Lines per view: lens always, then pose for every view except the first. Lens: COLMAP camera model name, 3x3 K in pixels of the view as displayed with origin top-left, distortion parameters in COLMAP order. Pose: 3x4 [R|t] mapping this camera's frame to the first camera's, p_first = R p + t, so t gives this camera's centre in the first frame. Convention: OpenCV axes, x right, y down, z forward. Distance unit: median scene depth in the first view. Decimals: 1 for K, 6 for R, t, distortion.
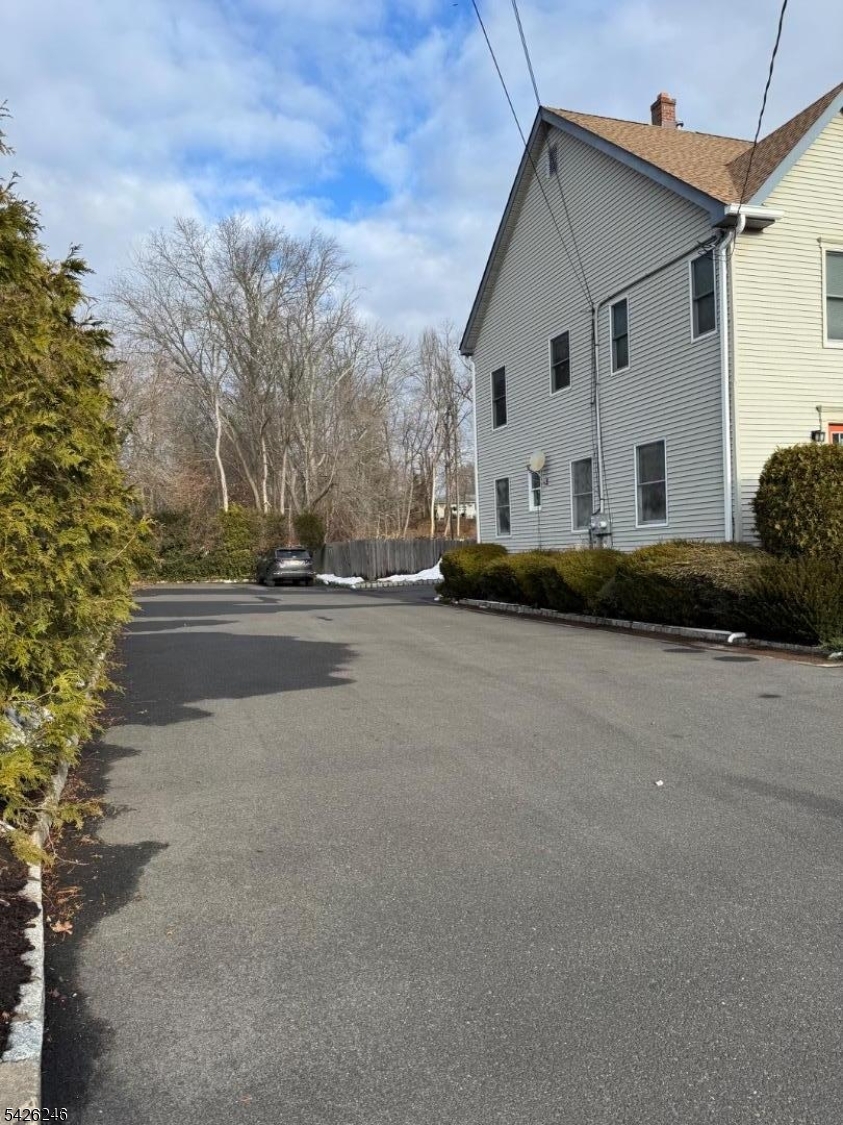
lens RADIAL K [[785.5, 0, 437.2], [0, 785.5, 562.3], [0, 0, 1]] dist [0.030272, -0.001935]
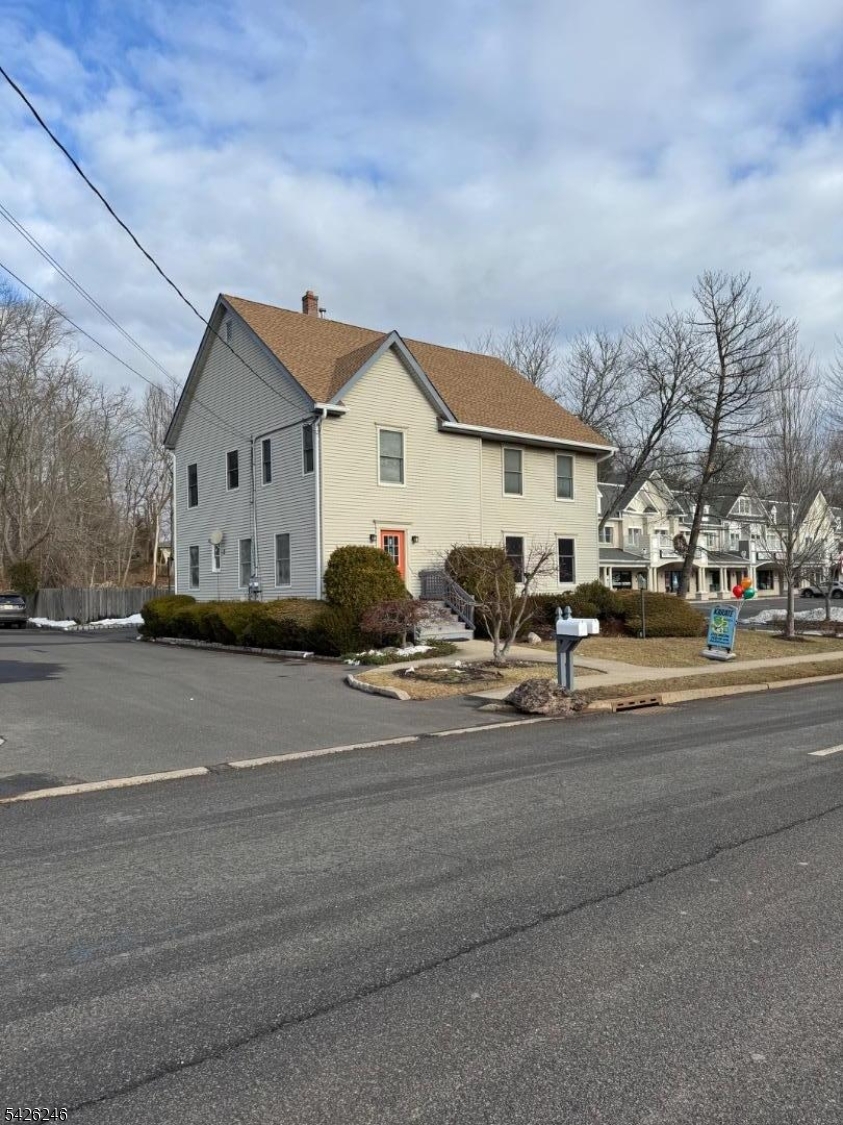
lens RADIAL K [[764.2, 0, 421.5], [0, 764.2, 562.5], [0, 0, 1]] dist [0.165964, -0.327344]
pose [[0.949470, 0.029515, 0.312467, 0.044993], [-0.011323, 0.998142, -0.059877, -0.005586], [-0.313654, 0.053313, 0.948039, -0.398844]]
